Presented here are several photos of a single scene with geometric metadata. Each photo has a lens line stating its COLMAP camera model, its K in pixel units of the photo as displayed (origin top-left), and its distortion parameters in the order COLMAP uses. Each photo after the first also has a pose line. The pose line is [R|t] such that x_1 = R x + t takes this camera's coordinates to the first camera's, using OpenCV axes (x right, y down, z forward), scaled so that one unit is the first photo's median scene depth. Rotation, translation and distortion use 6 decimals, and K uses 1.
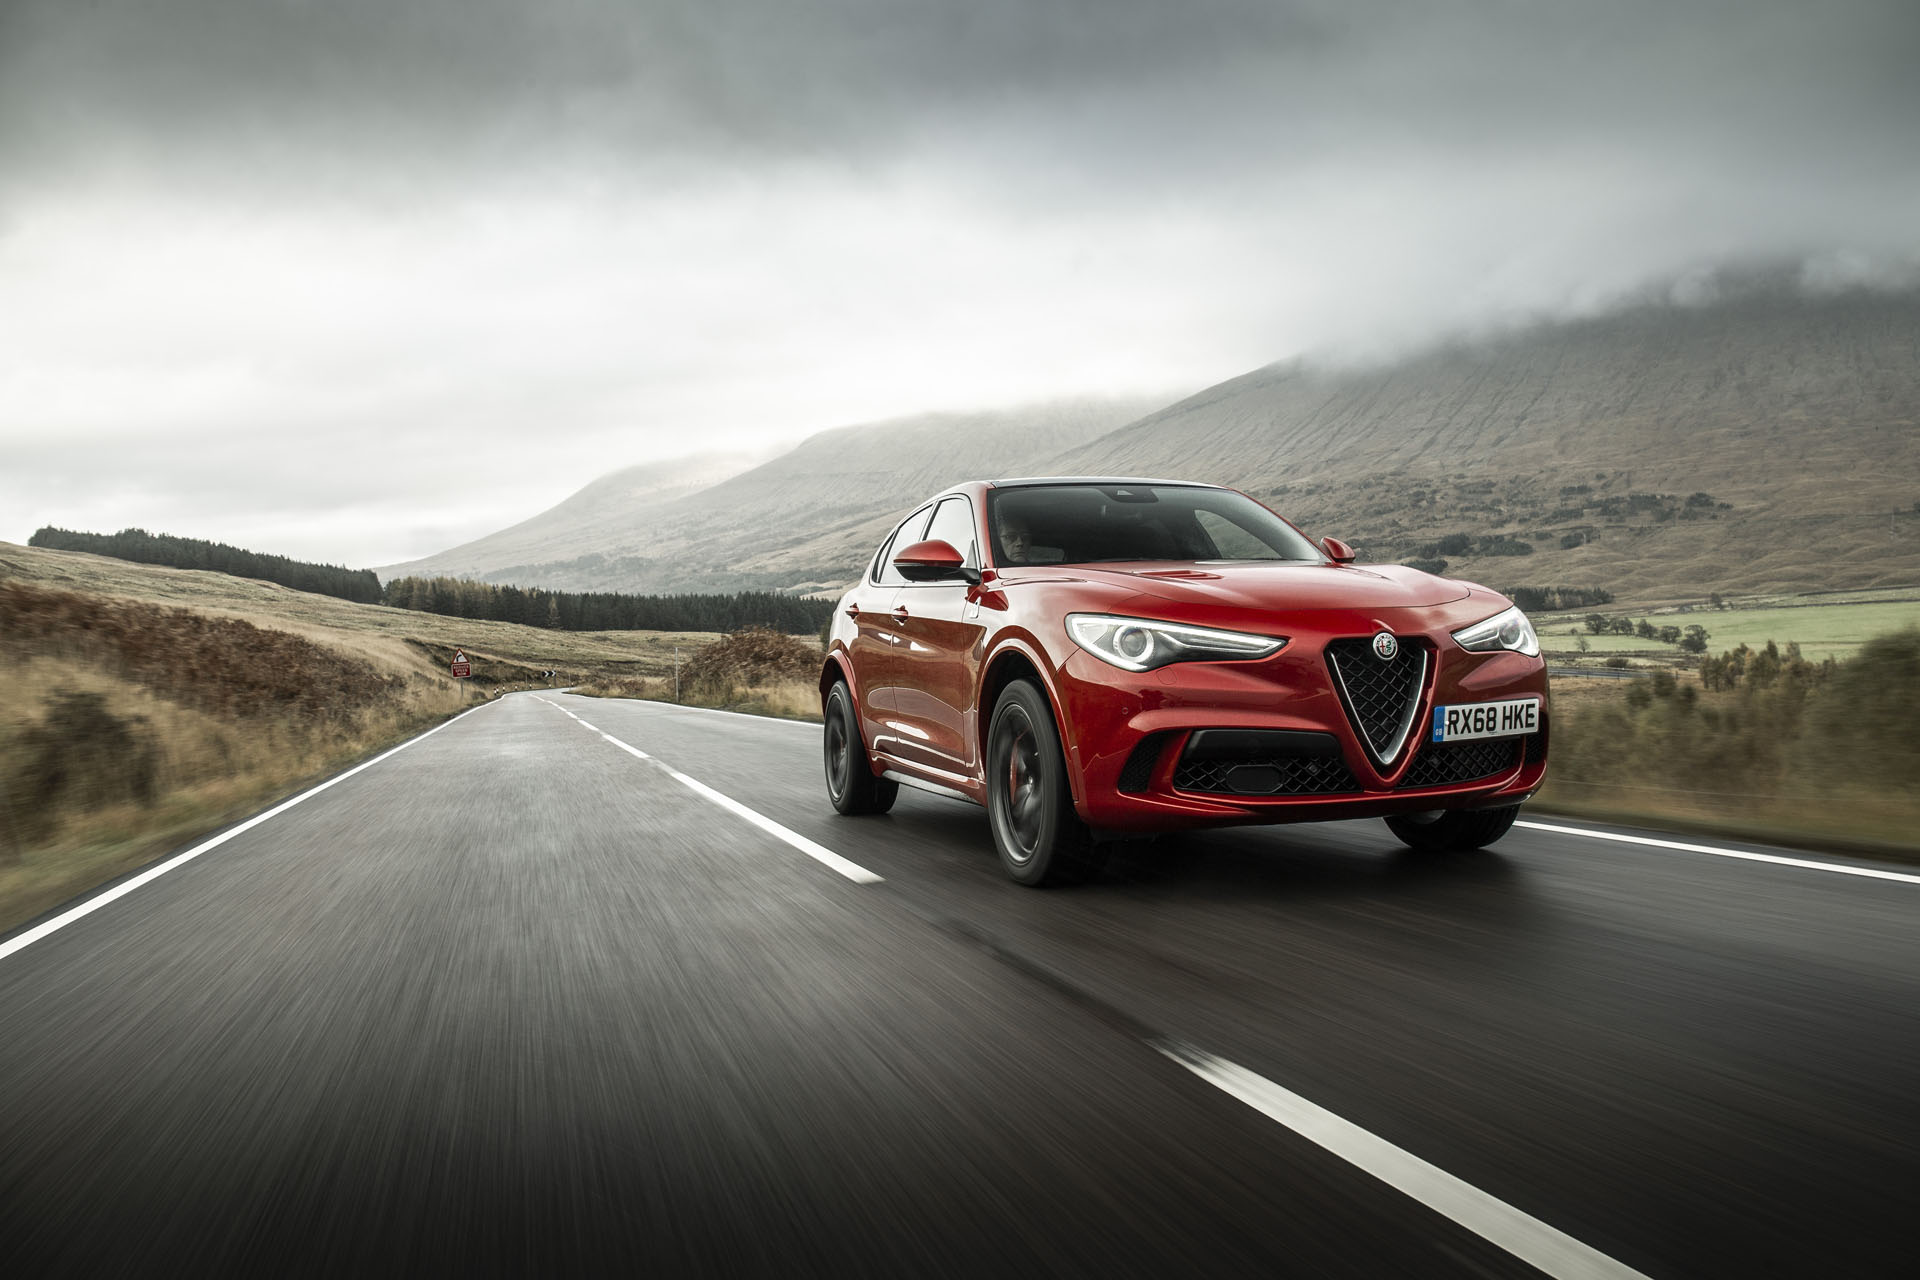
lens RADIAL K [[1424.5, 0, 1047.0], [0, 1424.5, 636.3], [0, 0, 1]] dist [0.027998, -0.014331]
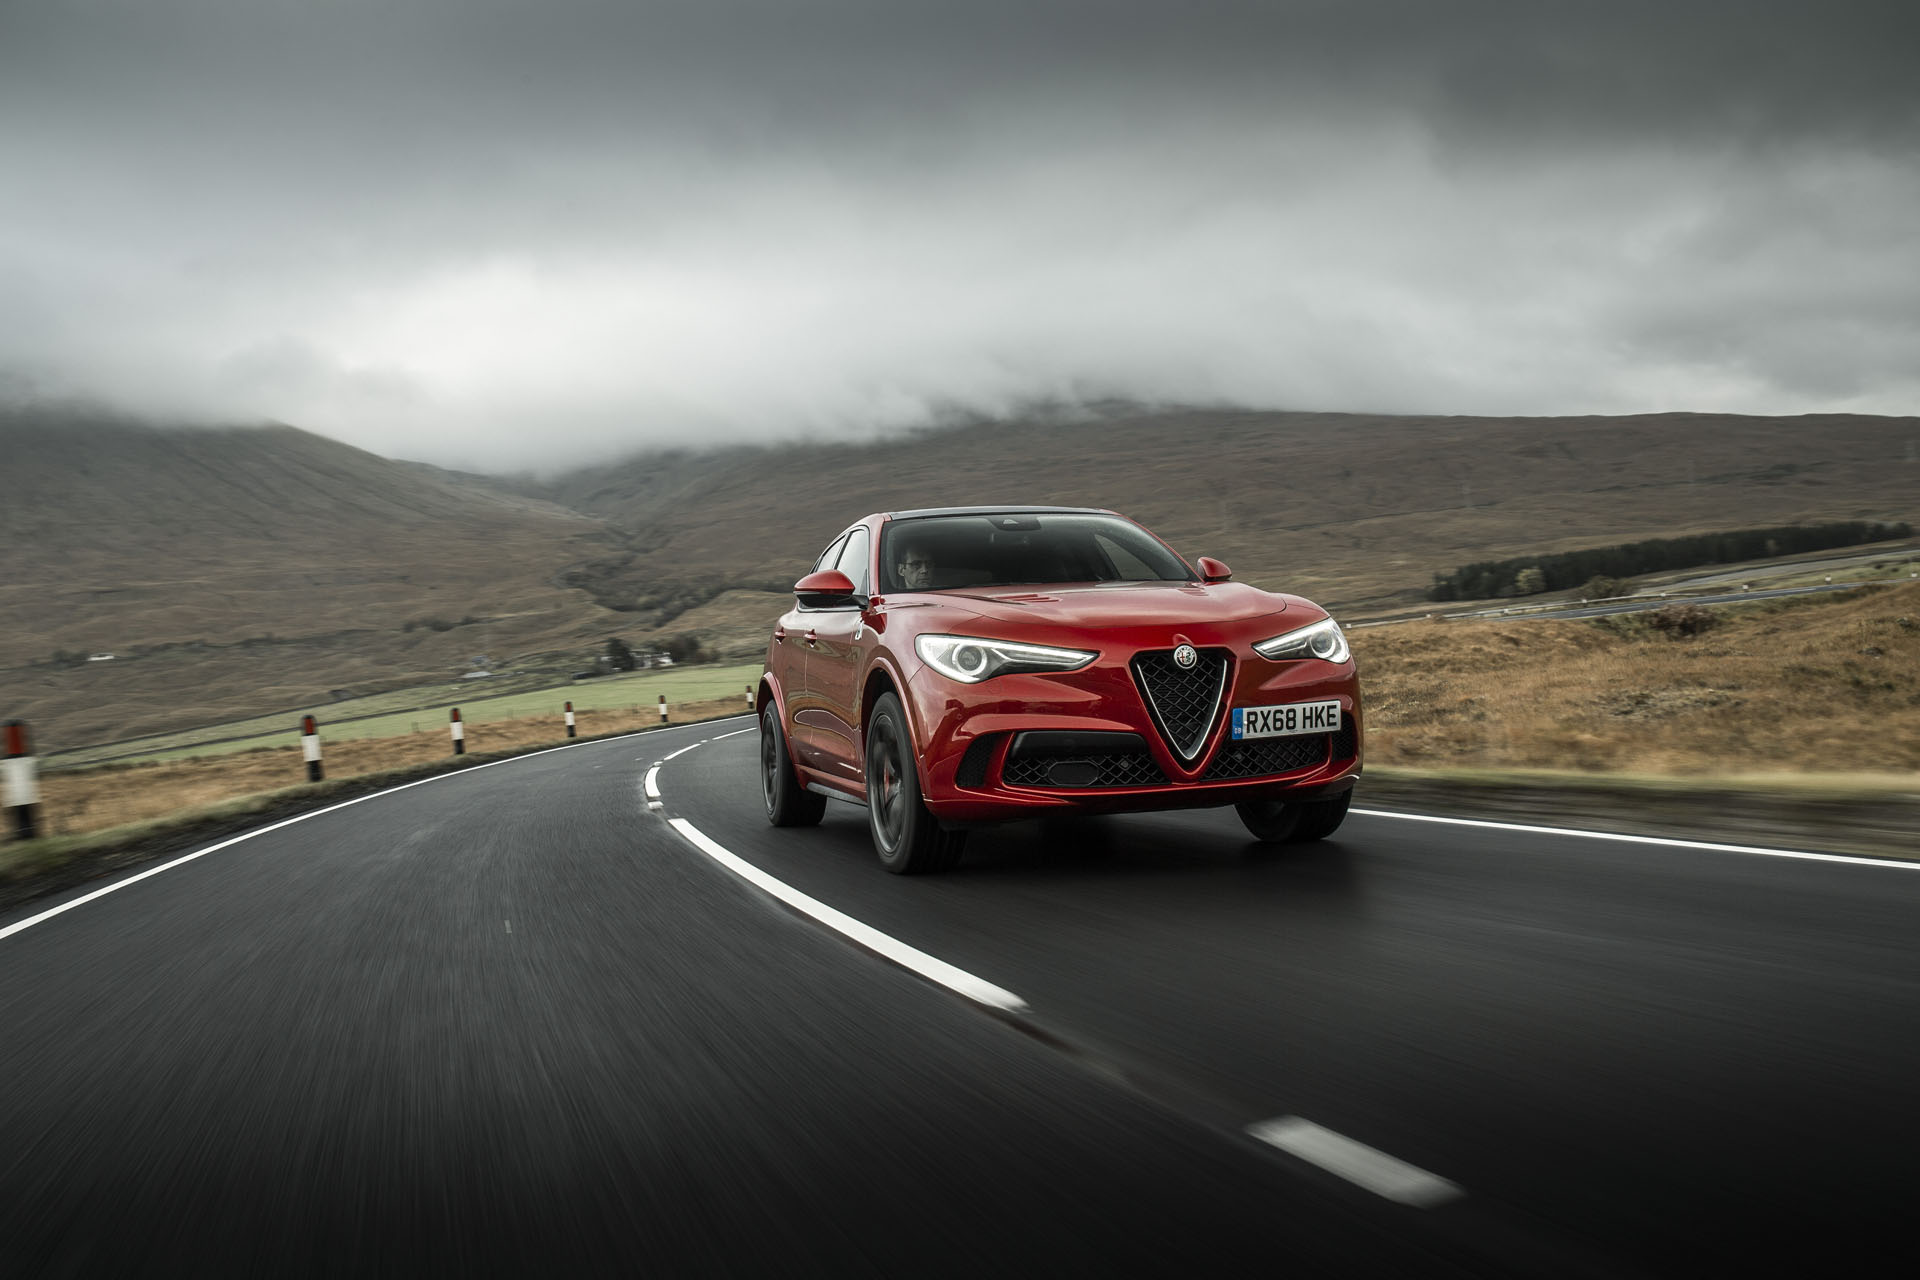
lens RADIAL K [[1610.1, 0, 943.6], [0, 1610.1, 626.6], [0, 0, 1]] dist [0.021358, 0.001765]
pose [[0.994995, -0.025101, -0.096719, 0.160416], [0.023416, 0.999554, -0.018518, 0.001706], [0.097141, 0.016161, 0.995139, -0.302947]]
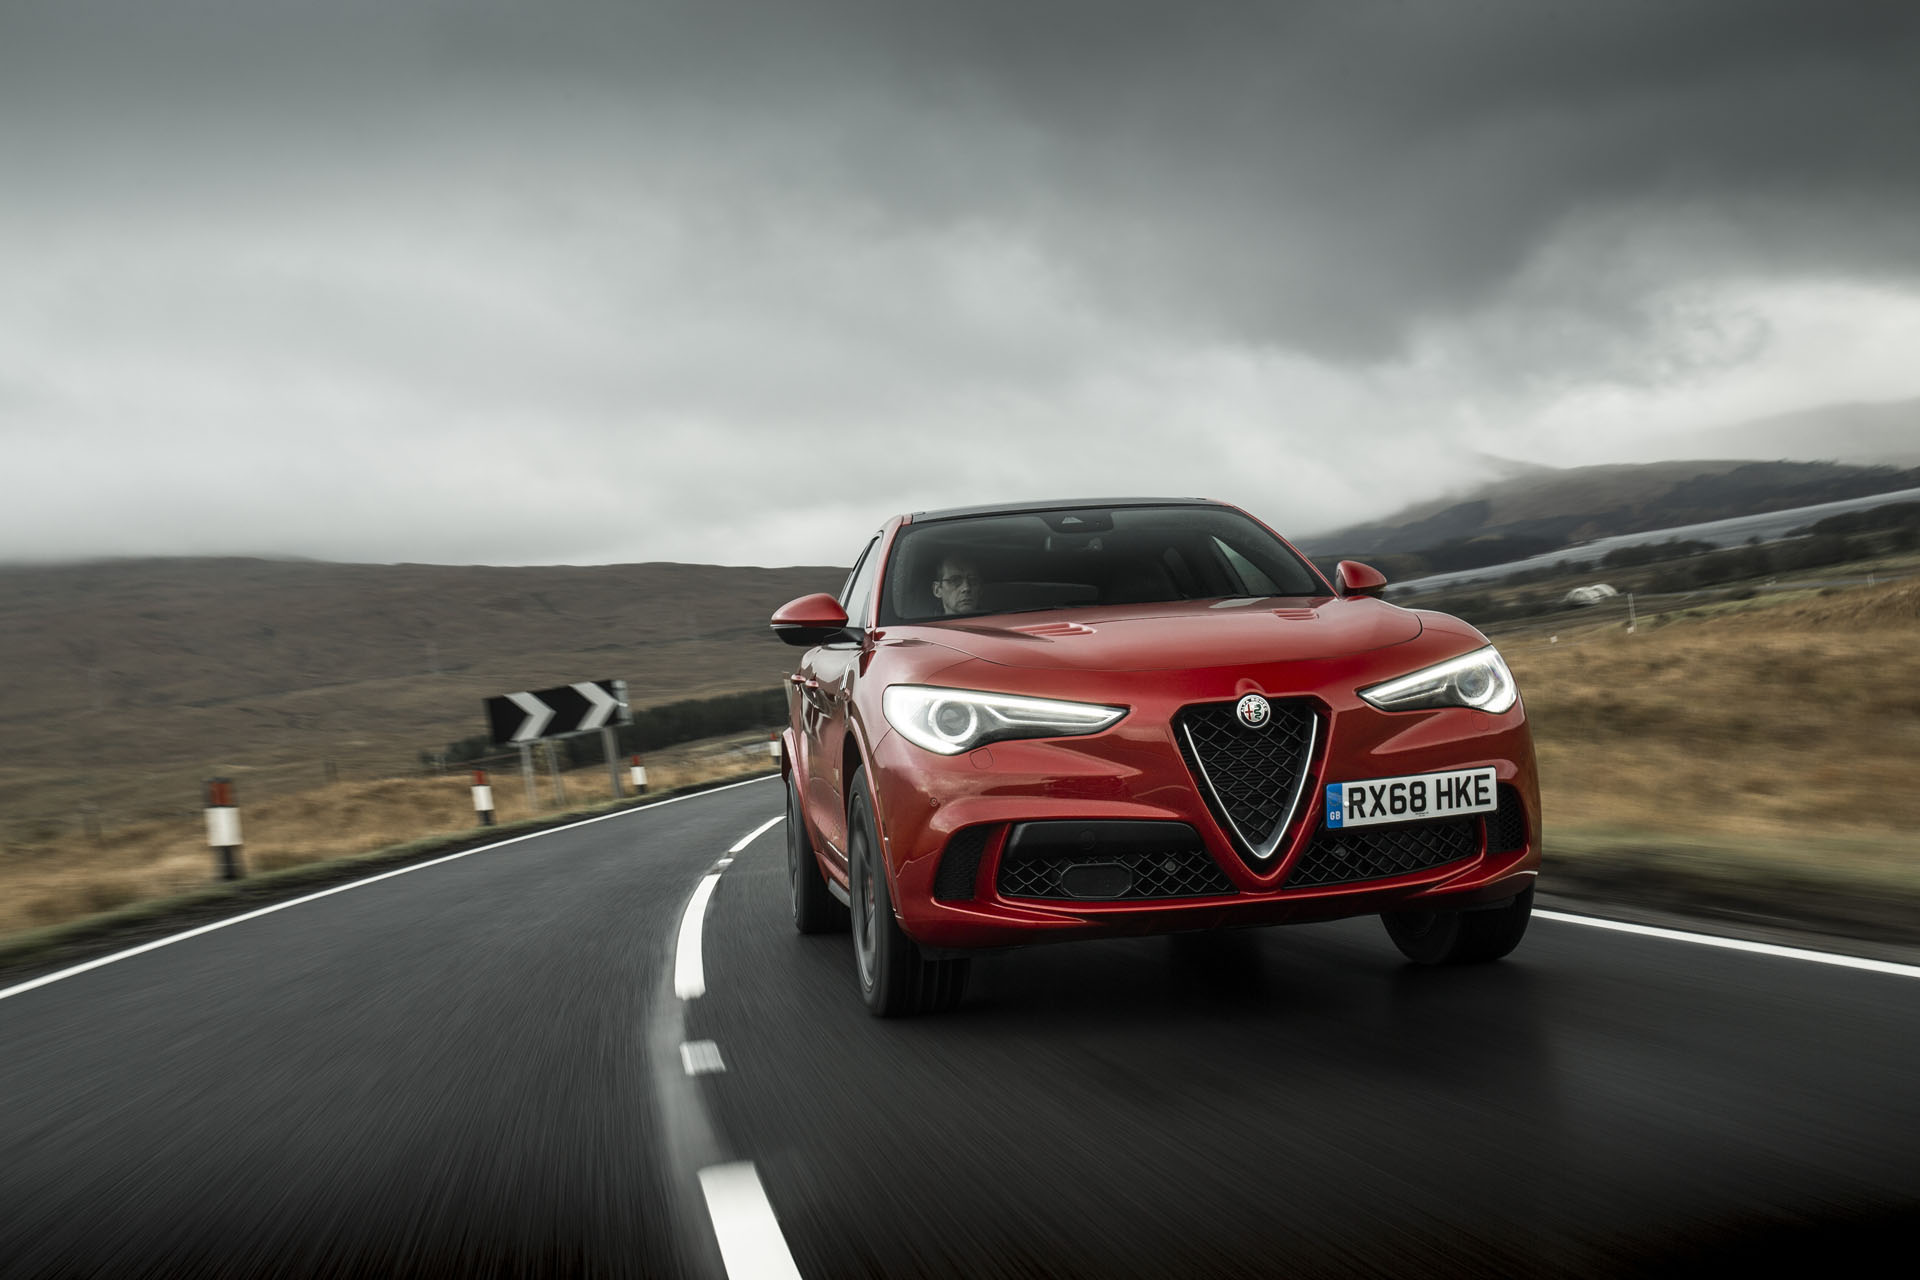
lens RADIAL K [[2005.4, 0, 950.3], [0, 2005.4, 639.4], [0, 0, 1]] dist [0.024083, 0.000000]
pose [[0.974709, -0.051269, -0.217517, 0.302518], [0.047021, 0.998589, -0.024661, -0.013181], [0.218475, 0.013810, 0.975745, -0.135830]]
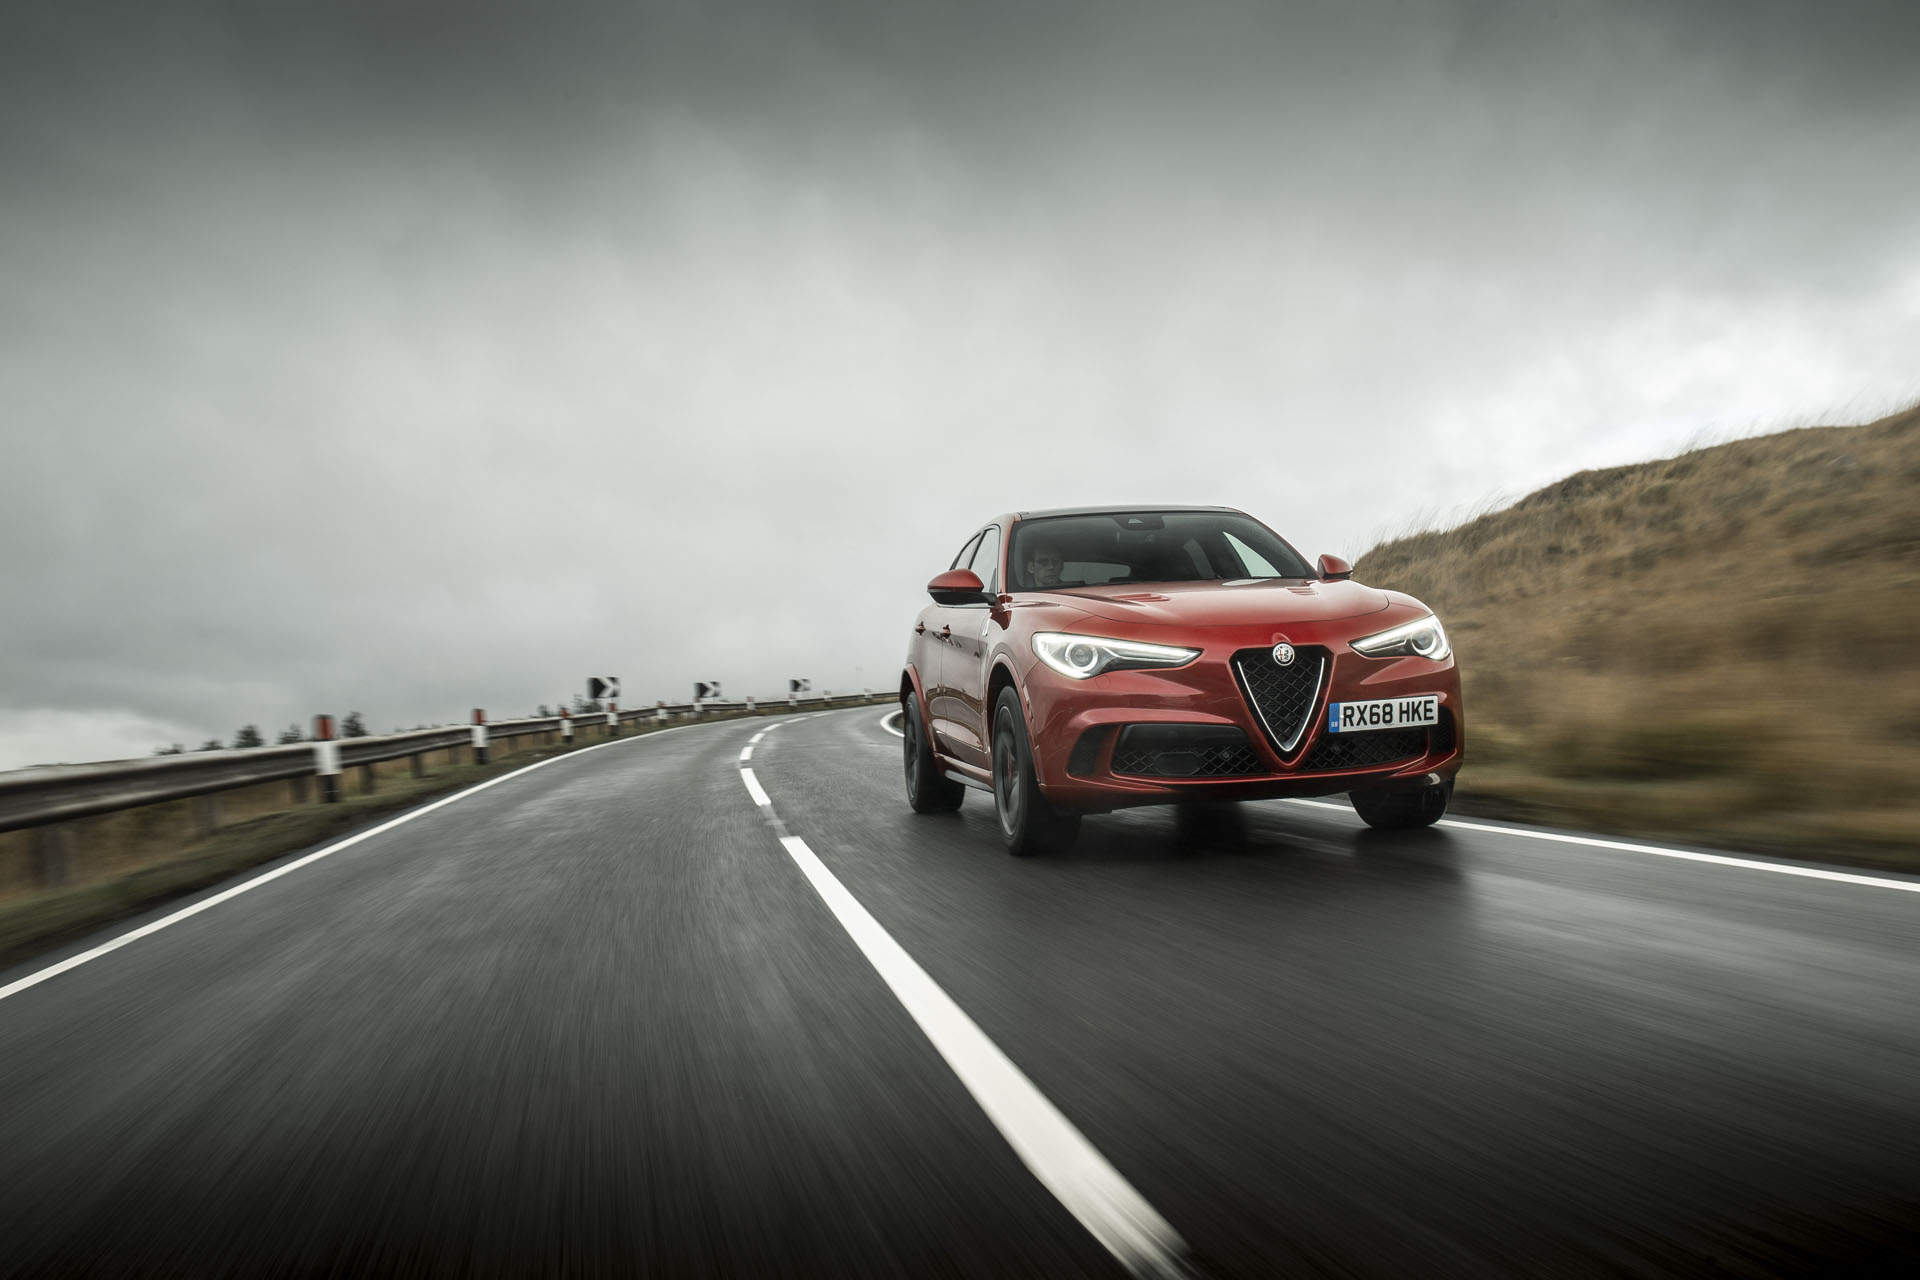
lens RADIAL K [[1686.4, 0, 960.2], [0, 1686.4, 645.0], [0, 0, 1]] dist [-0.008736, -0.014236]
pose [[0.980844, -0.022328, -0.193511, 0.232332], [0.022994, 0.999735, 0.001196, -0.009079], [0.193433, -0.005623, 0.981097, -0.452155]]
